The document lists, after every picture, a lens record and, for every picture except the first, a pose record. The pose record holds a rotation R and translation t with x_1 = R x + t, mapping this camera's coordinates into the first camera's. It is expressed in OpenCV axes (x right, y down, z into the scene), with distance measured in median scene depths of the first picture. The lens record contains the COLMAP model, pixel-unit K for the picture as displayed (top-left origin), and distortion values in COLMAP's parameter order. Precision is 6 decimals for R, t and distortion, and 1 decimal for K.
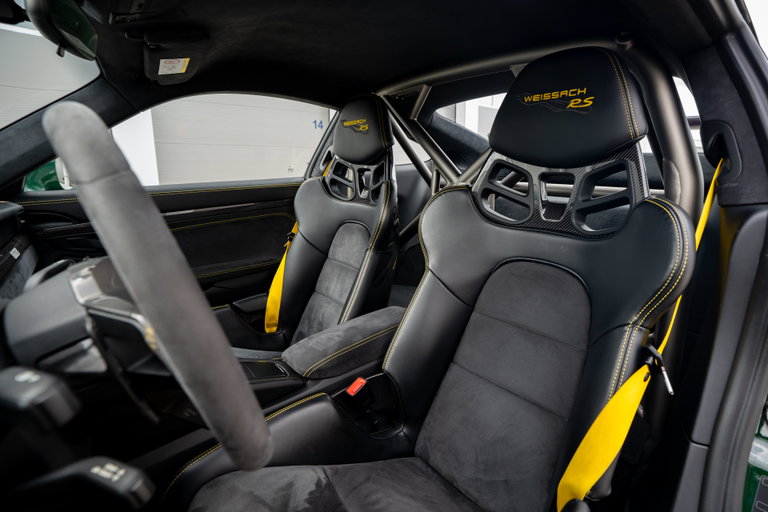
lens RADIAL K [[384.1, 0, 382.1], [0, 384.1, 256.0], [0, 0, 1]] dist [-0.041564, 0.001618]
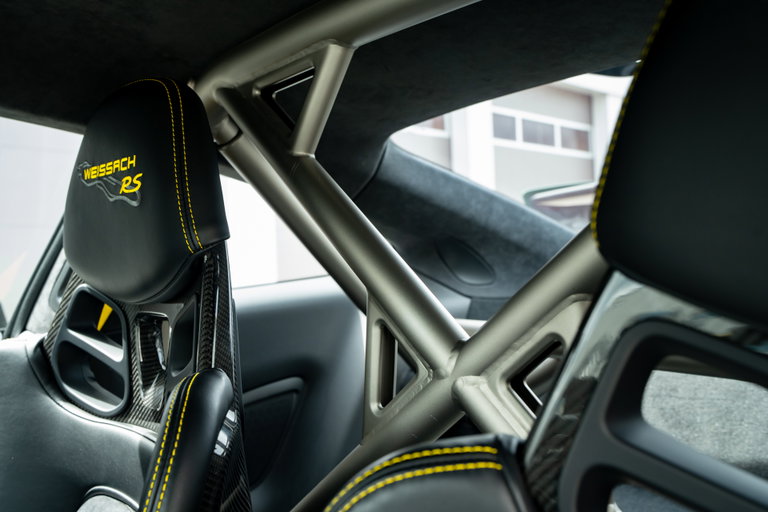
lens RADIAL K [[726.7, 0, 386.0], [0, 726.7, 259.1], [0, 0, 1]] dist [0.008097, 0.000000]
pose [[0.996043, -0.028958, 0.084018, 0.139201], [0.046973, 0.974110, -0.221139, -0.205991], [-0.075439, 0.224210, 0.971617, 0.638877]]
